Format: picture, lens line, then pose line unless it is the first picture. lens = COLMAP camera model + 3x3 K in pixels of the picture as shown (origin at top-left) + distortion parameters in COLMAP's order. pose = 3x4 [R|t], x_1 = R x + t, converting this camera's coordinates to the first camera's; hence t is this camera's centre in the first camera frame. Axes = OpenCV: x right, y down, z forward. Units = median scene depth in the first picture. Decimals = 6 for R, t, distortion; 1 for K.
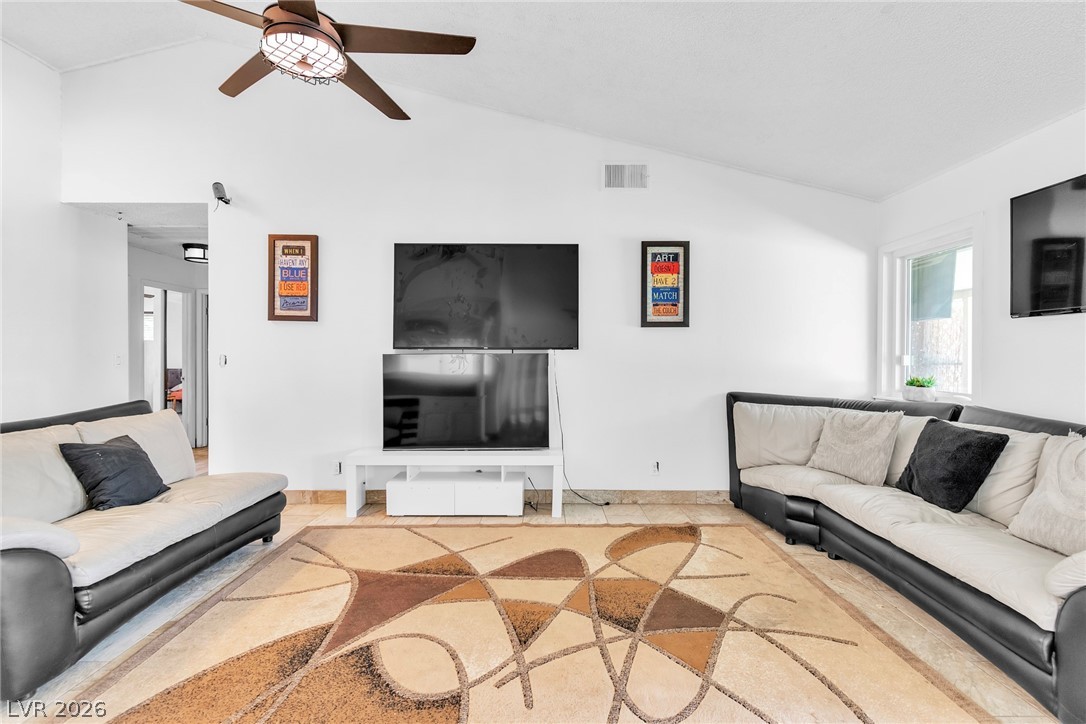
lens RADIAL K [[515.4, 0, 543.3], [0, 515.4, 354.8], [0, 0, 1]] dist [0.009632, -0.007819]
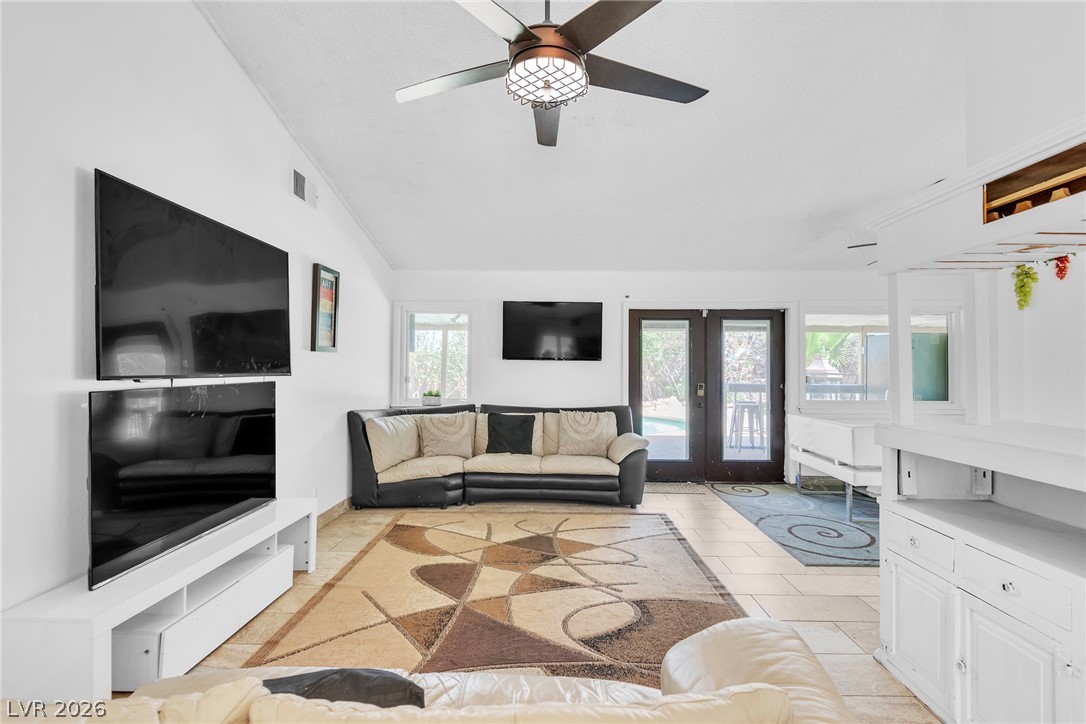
lens RADIAL K [[515.4, 0, 555.6], [0, 515.4, 359.1], [0, 0, 1]] dist [0.009632, -0.007819]
pose [[-0.002392, 0.016329, 0.999864, -0.803225], [-0.010844, 0.999807, -0.016354, -0.029324], [-0.999938, -0.010882, -0.002214, 0.566361]]
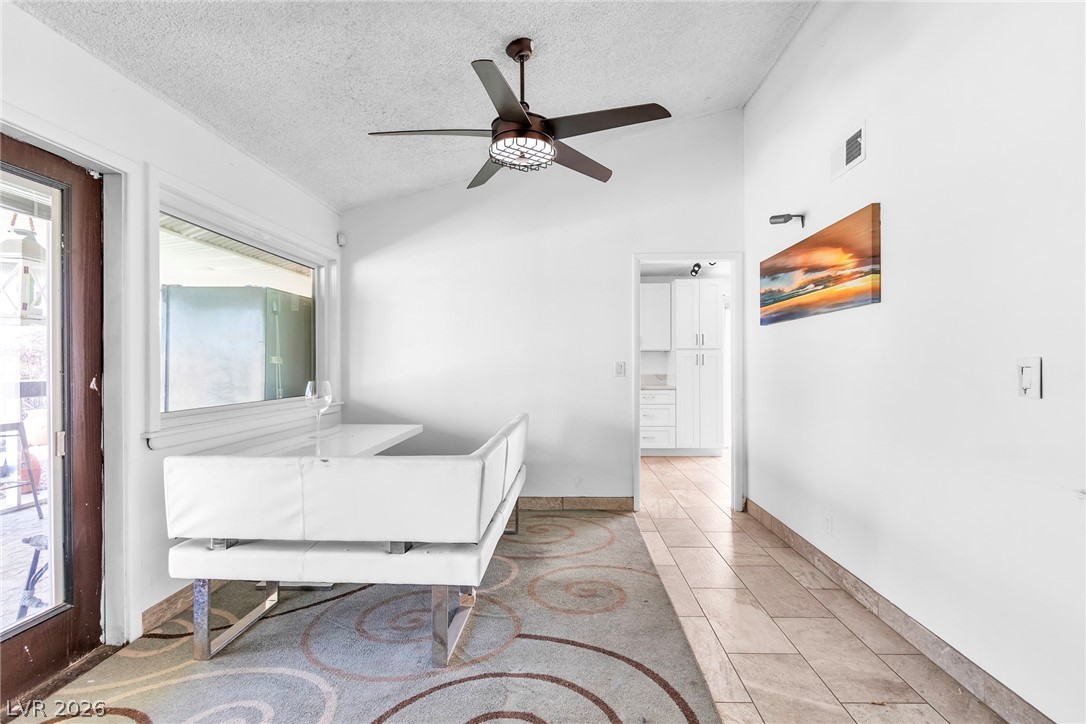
lens RADIAL K [[515.4, 0, 547.5], [0, 515.4, 365.7], [0, 0, 1]] dist [0.009632, -0.007819]
pose [[-0.999500, 0.003392, 0.031438, 0.200780], [0.003241, 0.999983, -0.004868, 0.002458], [-0.031454, -0.004764, -0.999494, 0.432257]]
